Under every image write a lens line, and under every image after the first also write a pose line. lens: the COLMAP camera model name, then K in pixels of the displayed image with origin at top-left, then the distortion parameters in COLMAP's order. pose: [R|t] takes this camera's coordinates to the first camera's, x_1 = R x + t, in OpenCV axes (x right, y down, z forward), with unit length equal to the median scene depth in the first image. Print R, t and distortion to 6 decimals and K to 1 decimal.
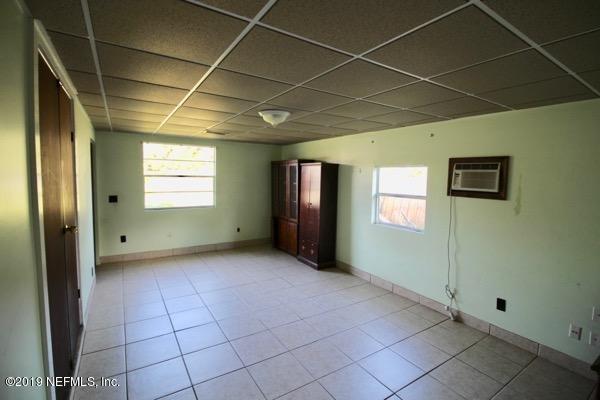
lens RADIAL K [[275.2, 0, 300.0], [0, 275.2, 200.0], [0, 0, 1]] dist [-0.001175, -0.000151]
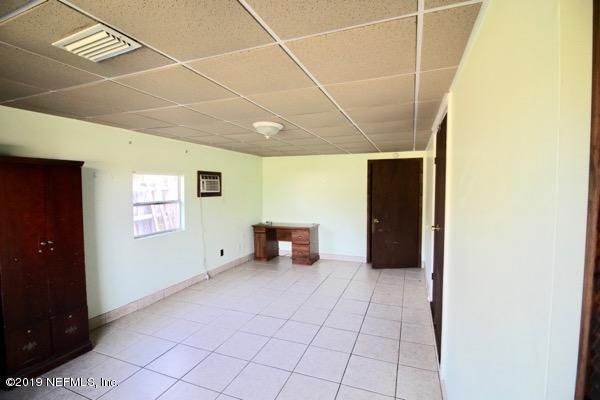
lens RADIAL K [[275.2, 0, 300.0], [0, 275.2, 200.0], [0, 0, 1]] dist [-0.001175, -0.000151]
pose [[-0.566412, -0.066434, 0.821440, -0.944568], [0.058052, 0.991053, 0.120181, -0.143677], [-0.822075, 0.115758, -0.557487, 1.389127]]
